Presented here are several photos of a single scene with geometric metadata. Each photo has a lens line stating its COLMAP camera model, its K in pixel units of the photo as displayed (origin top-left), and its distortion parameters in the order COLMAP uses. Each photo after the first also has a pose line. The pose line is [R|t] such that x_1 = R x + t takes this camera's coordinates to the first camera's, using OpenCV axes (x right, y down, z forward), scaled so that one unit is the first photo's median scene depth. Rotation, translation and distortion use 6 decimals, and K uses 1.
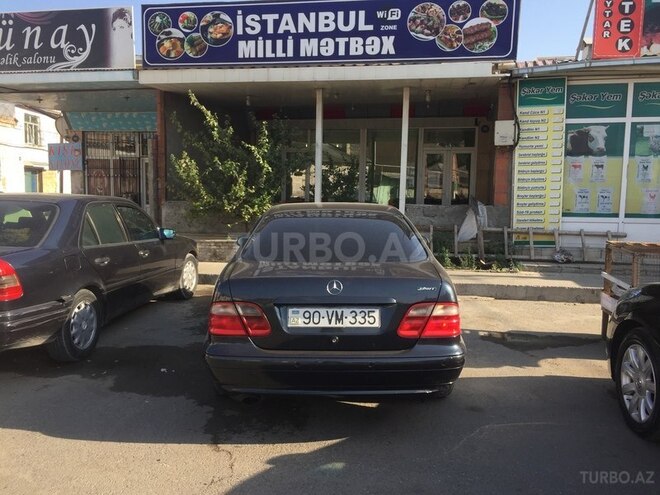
lens RADIAL K [[564.6, 0, 326.8], [0, 564.6, 246.7], [0, 0, 1]] dist [0.082392, -0.104062]
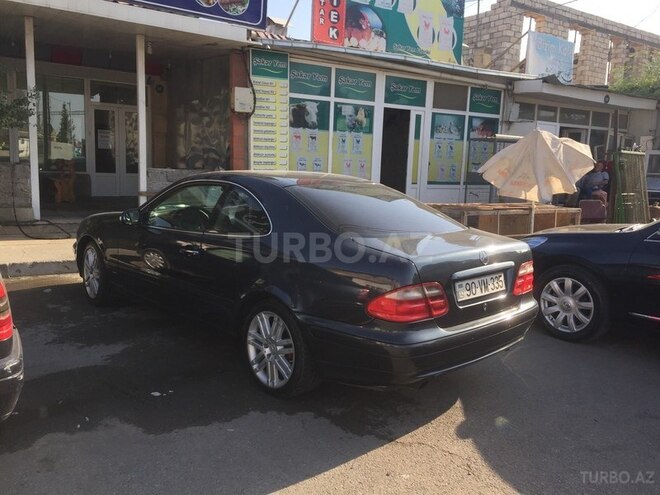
lens RADIAL K [[564.6, 0, 326.8], [0, 564.6, 246.7], [0, 0, 1]] dist [0.082392, -0.104062]
pose [[0.719020, -0.084550, 0.689827, -0.316879], [0.037770, 0.995859, 0.082691, -0.015652], [-0.693962, -0.033402, 0.719236, 0.155232]]
